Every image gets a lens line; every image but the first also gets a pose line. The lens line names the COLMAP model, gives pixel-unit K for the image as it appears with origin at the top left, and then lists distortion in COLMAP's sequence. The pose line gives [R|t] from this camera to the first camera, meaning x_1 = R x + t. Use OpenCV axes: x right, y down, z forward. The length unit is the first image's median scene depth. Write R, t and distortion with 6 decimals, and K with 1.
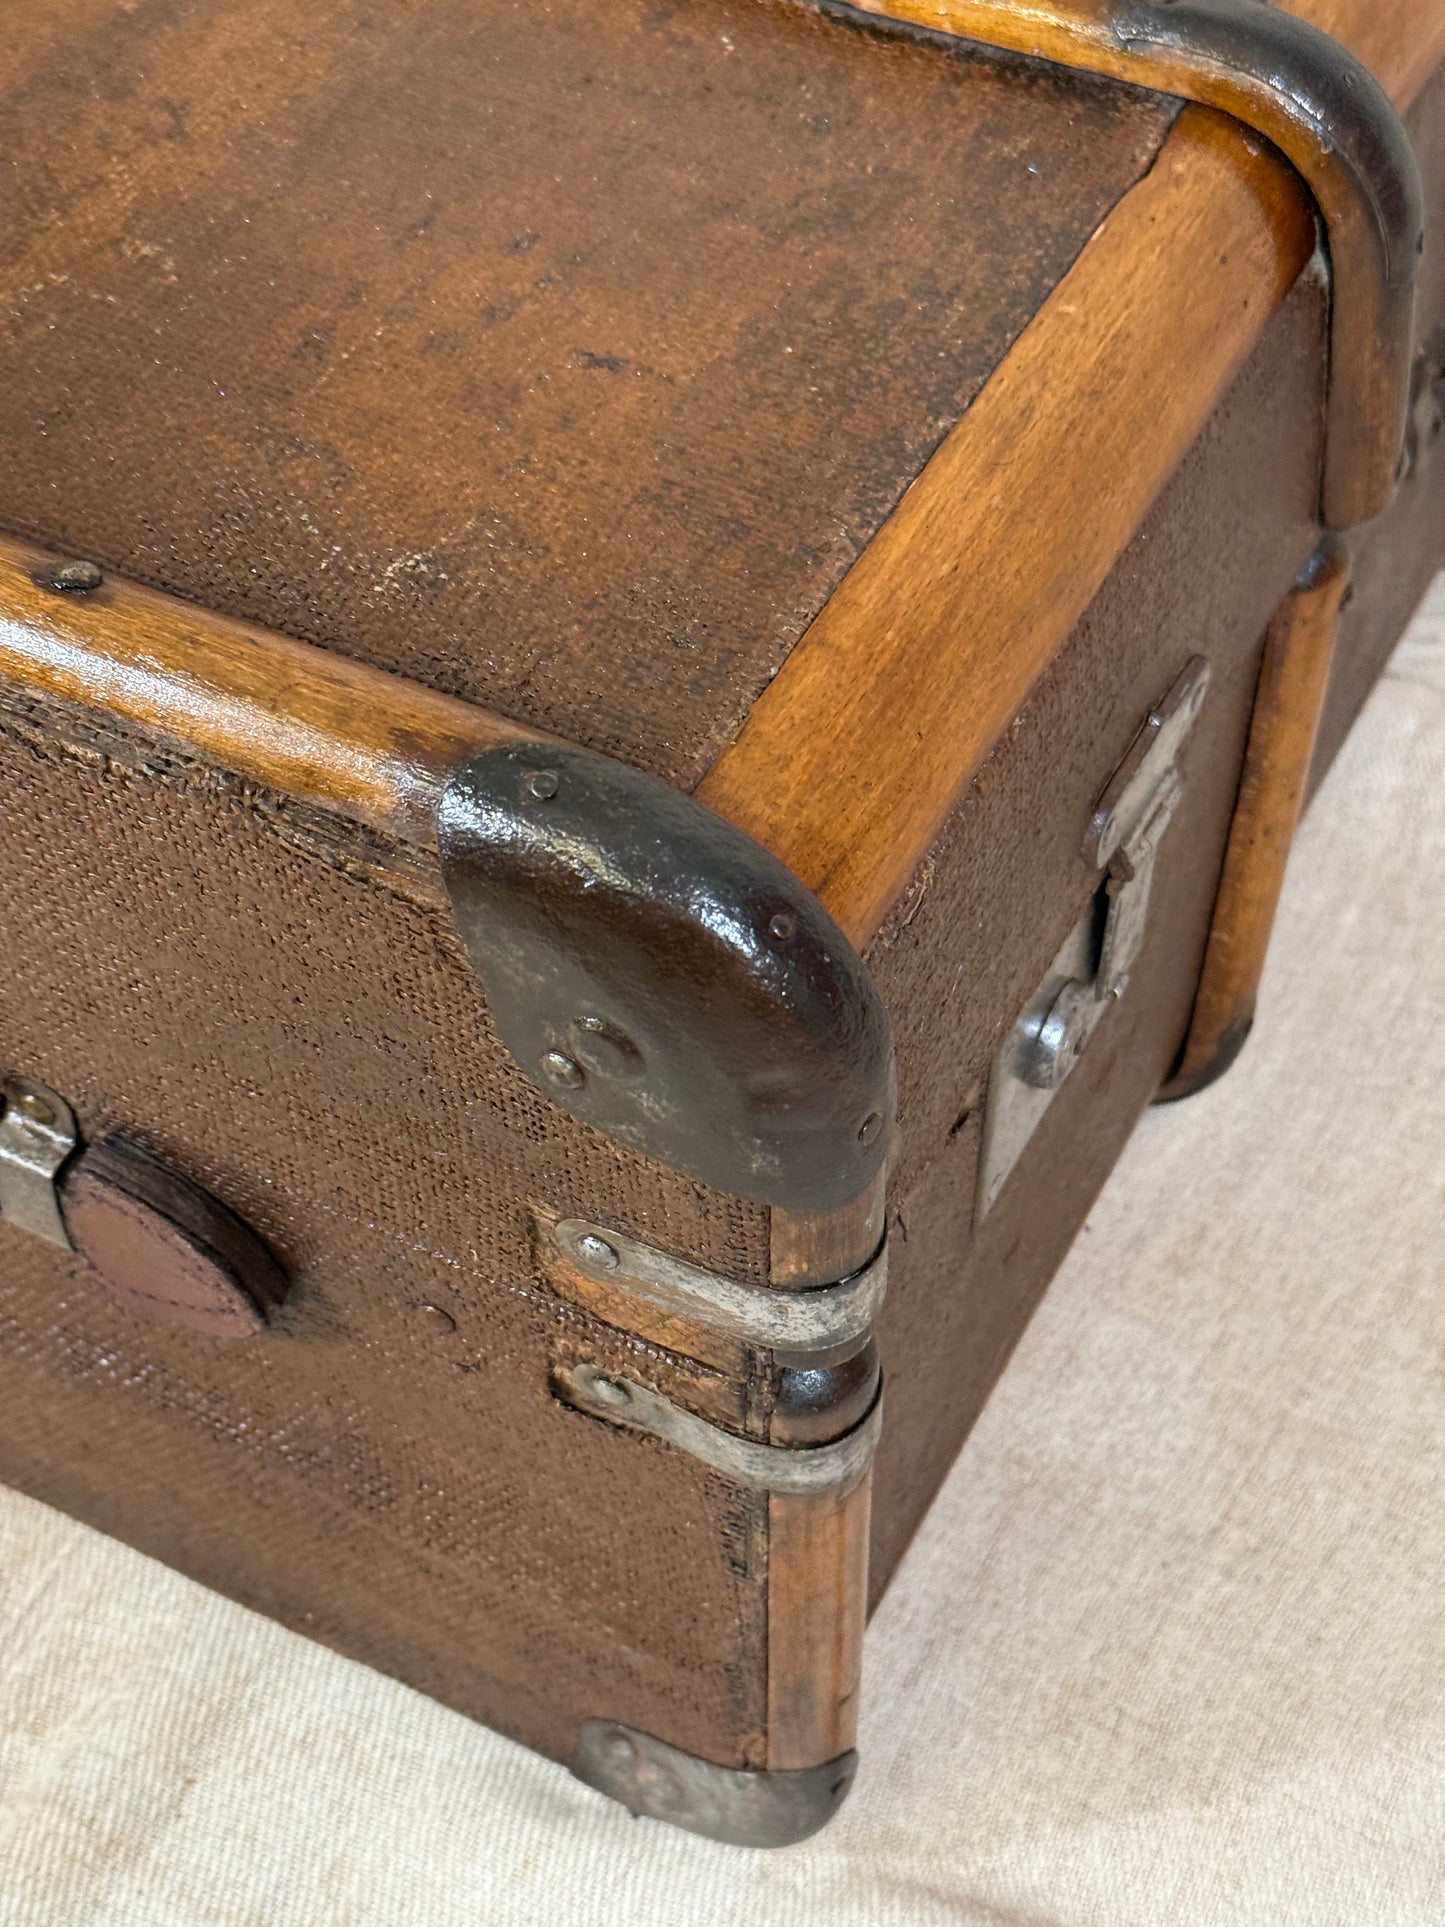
lens RADIAL K [[2807.9, 0, 709.7], [0, 2807.9, 971.5], [0, 0, 1]] dist [0.129591, -0.009487]
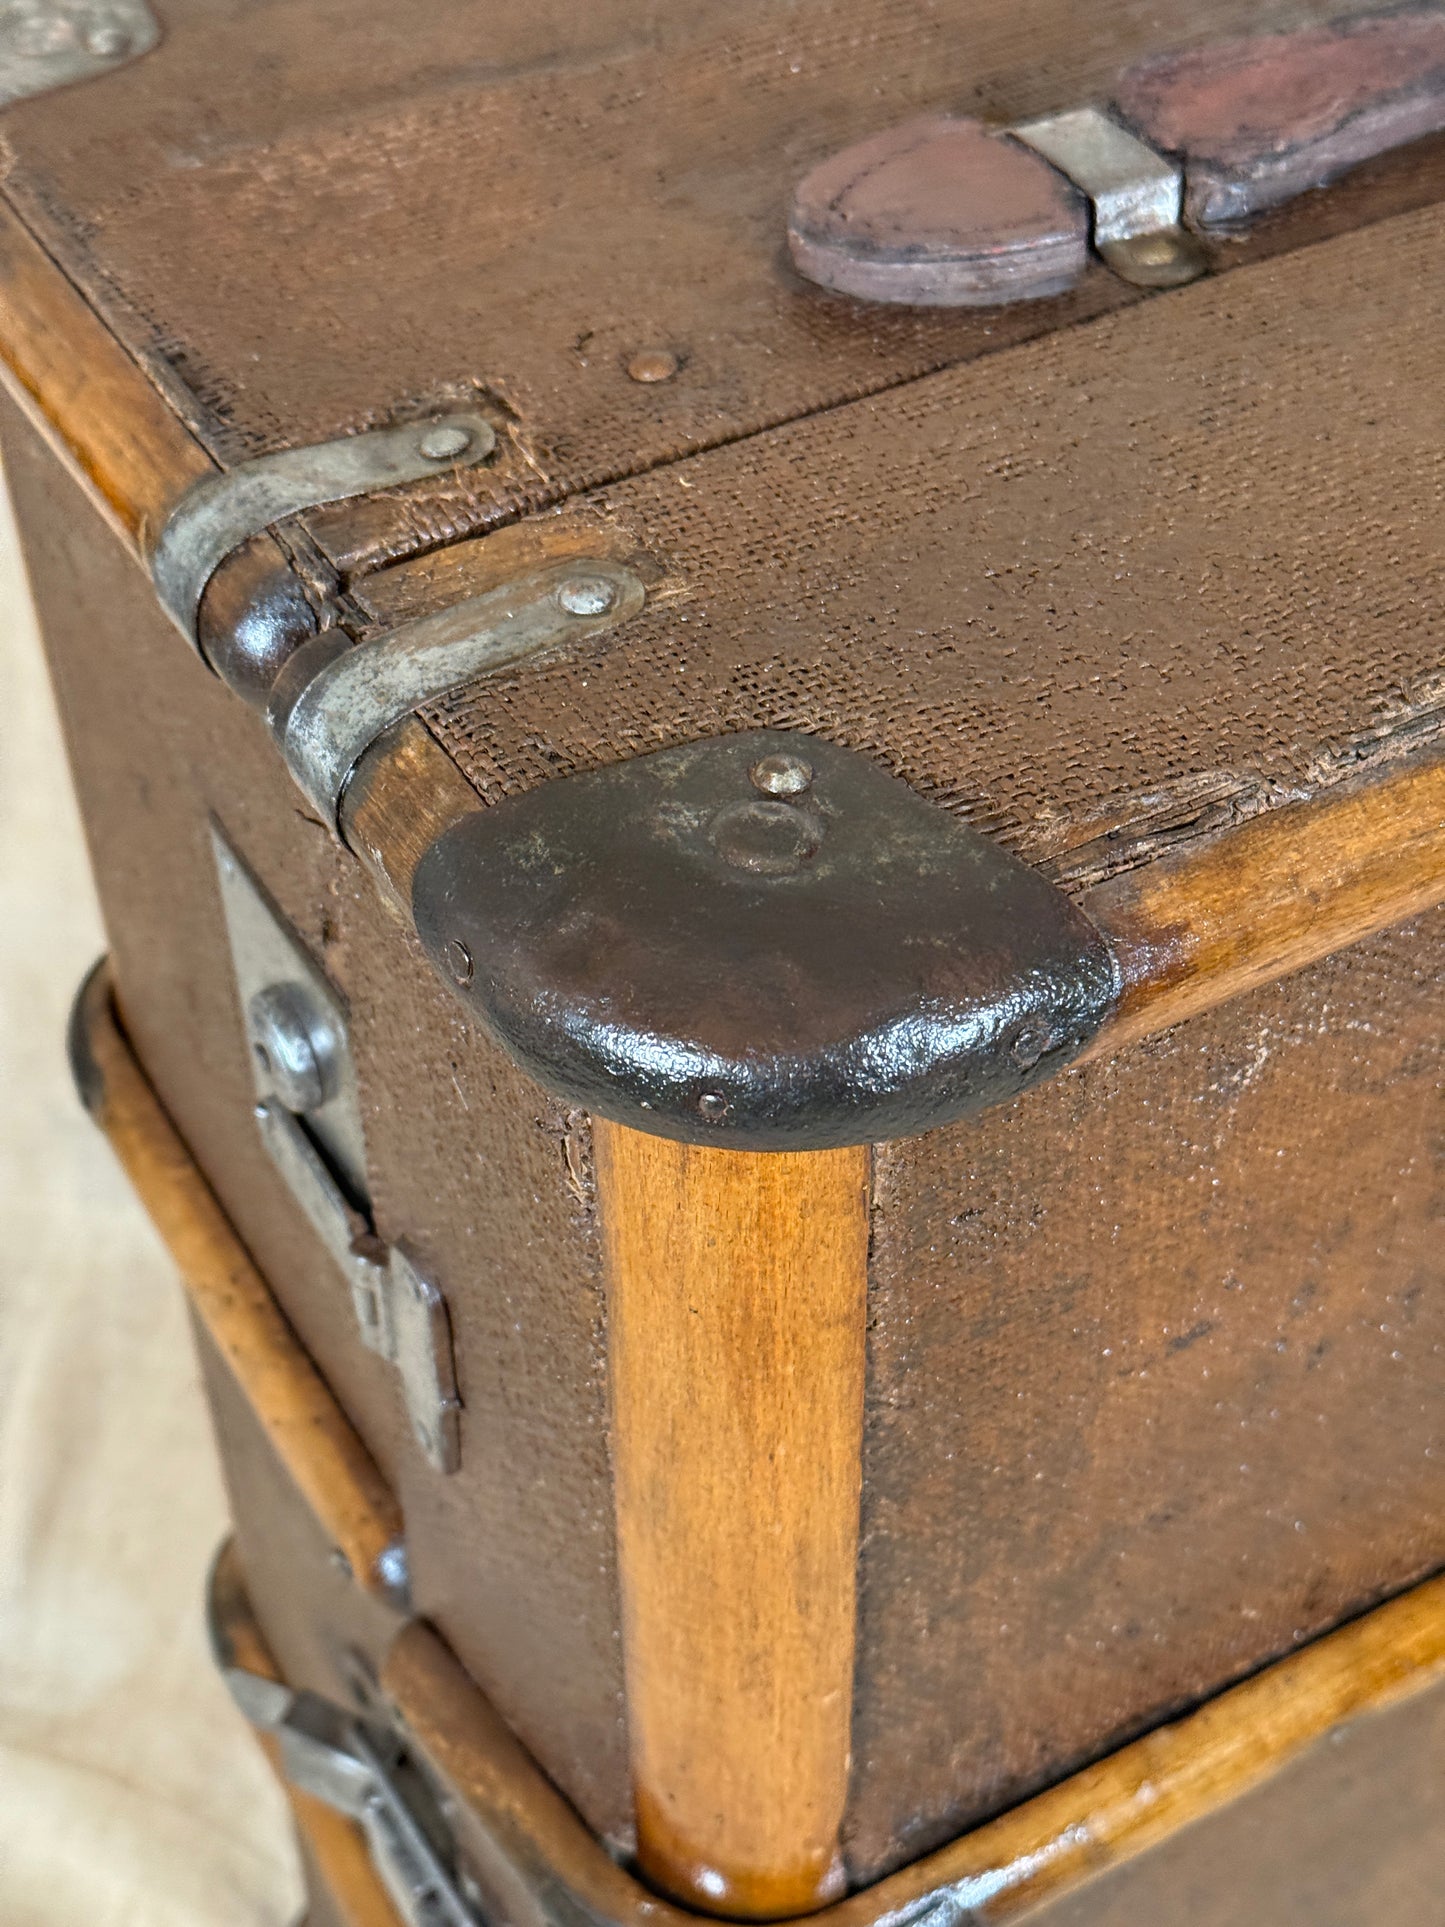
lens RADIAL K [[2807.9, 0, 709.7], [0, 2807.9, 971.5], [0, 0, 1]] dist [0.129591, -0.009487]
pose [[-0.768834, 0.639092, 0.021345, -0.013651], [-0.630950, -0.752770, -0.187720, 0.140135], [-0.103902, -0.157793, 0.981991, 0.139603]]
